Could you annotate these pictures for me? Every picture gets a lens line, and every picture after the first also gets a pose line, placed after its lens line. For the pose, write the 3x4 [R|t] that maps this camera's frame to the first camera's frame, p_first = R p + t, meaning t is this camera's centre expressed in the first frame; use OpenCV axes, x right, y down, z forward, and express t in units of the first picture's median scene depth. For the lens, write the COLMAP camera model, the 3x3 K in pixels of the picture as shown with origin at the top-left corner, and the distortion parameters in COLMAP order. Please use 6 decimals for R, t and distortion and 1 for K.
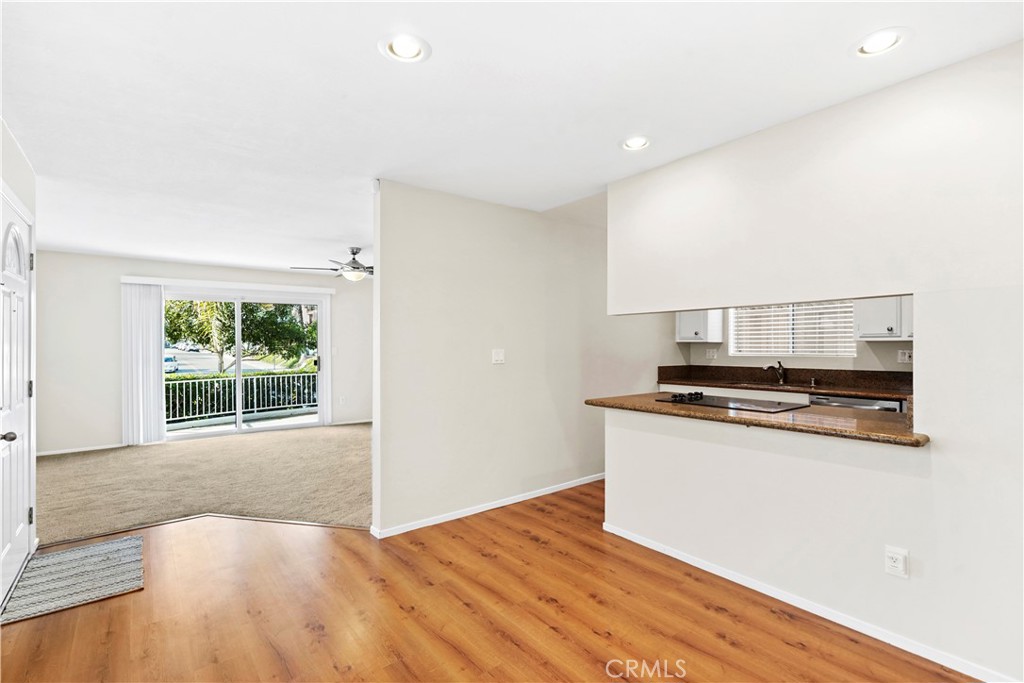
lens RADIAL K [[486.2, 0, 513.4], [0, 486.2, 350.1], [0, 0, 1]] dist [-0.014529, 0.000135]
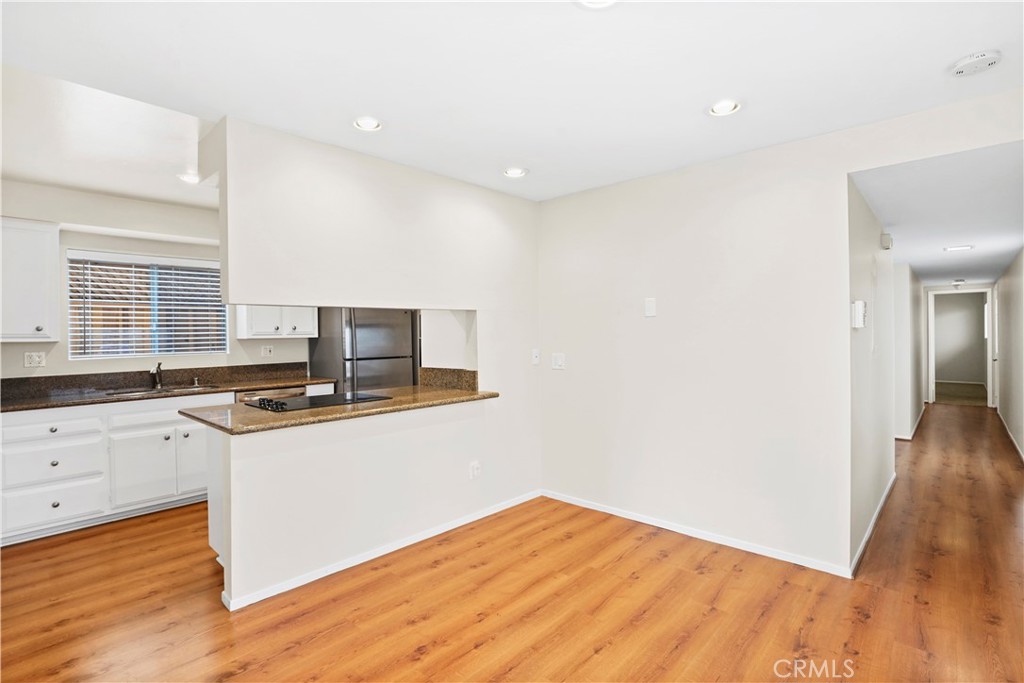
lens RADIAL K [[484.8, 0, 511.7], [0, 484.8, 336.3], [0, 0, 1]] dist [-0.019838, 0.000194]
pose [[-0.162373, -0.002271, 0.986727, -0.705791], [0.016847, 0.999845, 0.005074, -0.031195], [-0.986586, 0.017447, -0.162309, 0.882995]]
